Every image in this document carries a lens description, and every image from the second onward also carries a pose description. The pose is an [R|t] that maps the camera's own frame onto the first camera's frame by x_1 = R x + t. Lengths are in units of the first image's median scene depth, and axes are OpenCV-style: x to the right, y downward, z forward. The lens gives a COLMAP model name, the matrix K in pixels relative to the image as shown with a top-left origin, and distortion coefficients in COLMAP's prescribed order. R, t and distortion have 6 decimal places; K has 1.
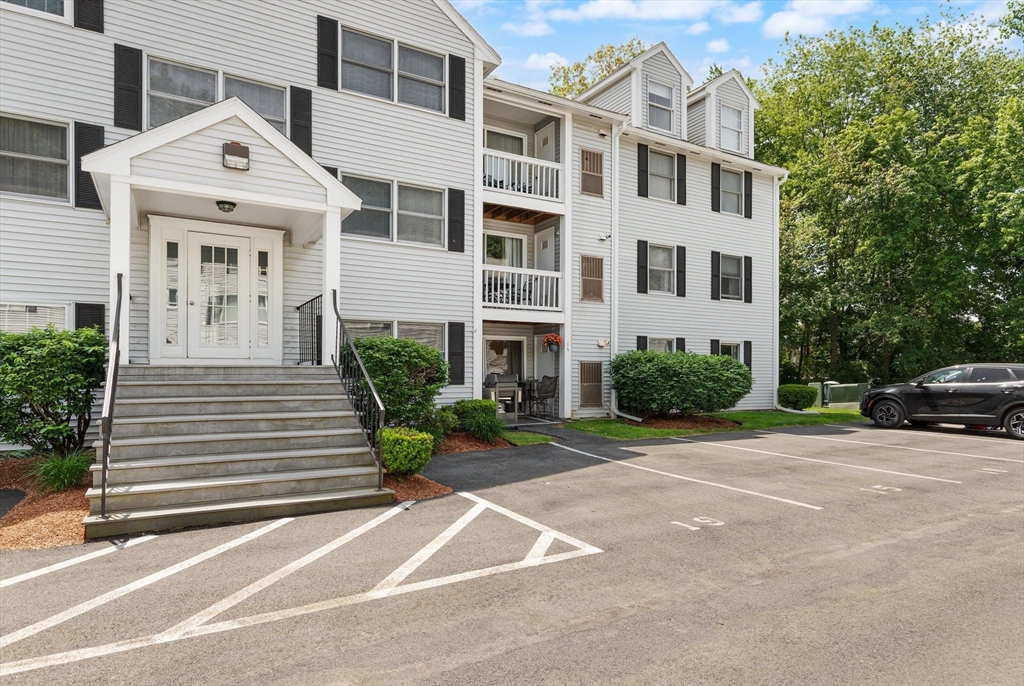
lens RADIAL K [[590.7, 0, 510.5], [0, 590.7, 372.1], [0, 0, 1]] dist [-0.000527, 0.001208]
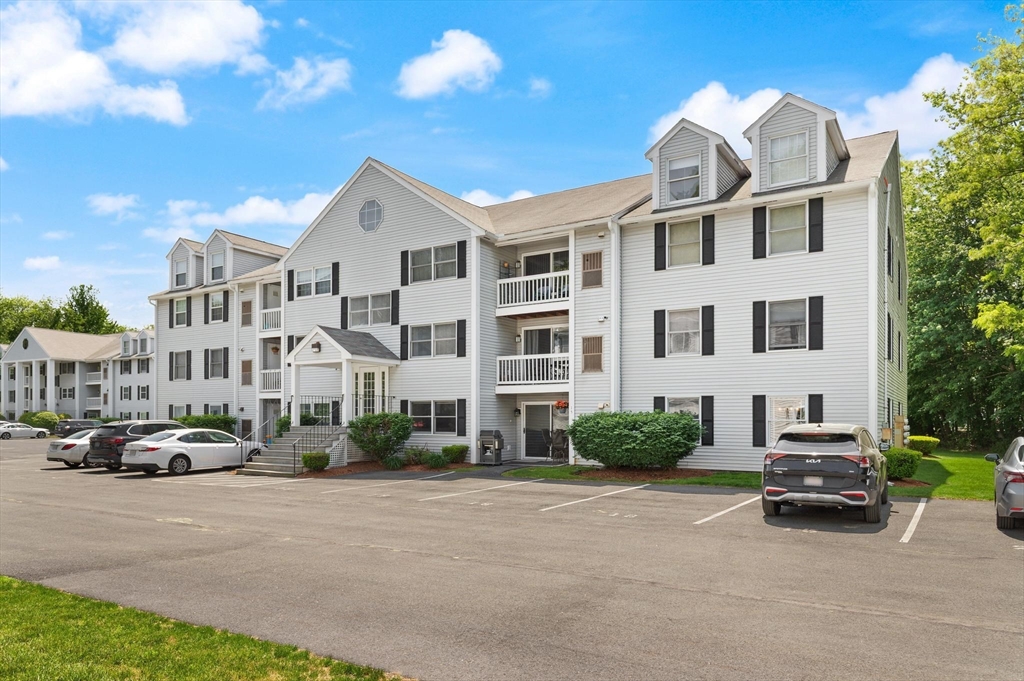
lens RADIAL K [[705.9, 0, 505.2], [0, 705.9, 408.7], [0, 0, 1]] dist [-0.001434, -0.001607]
pose [[0.450862, -0.014142, -0.892481, 1.472394], [0.001126, 0.999883, -0.015275, -0.021668], [0.892593, 0.005882, 0.450825, 0.172990]]
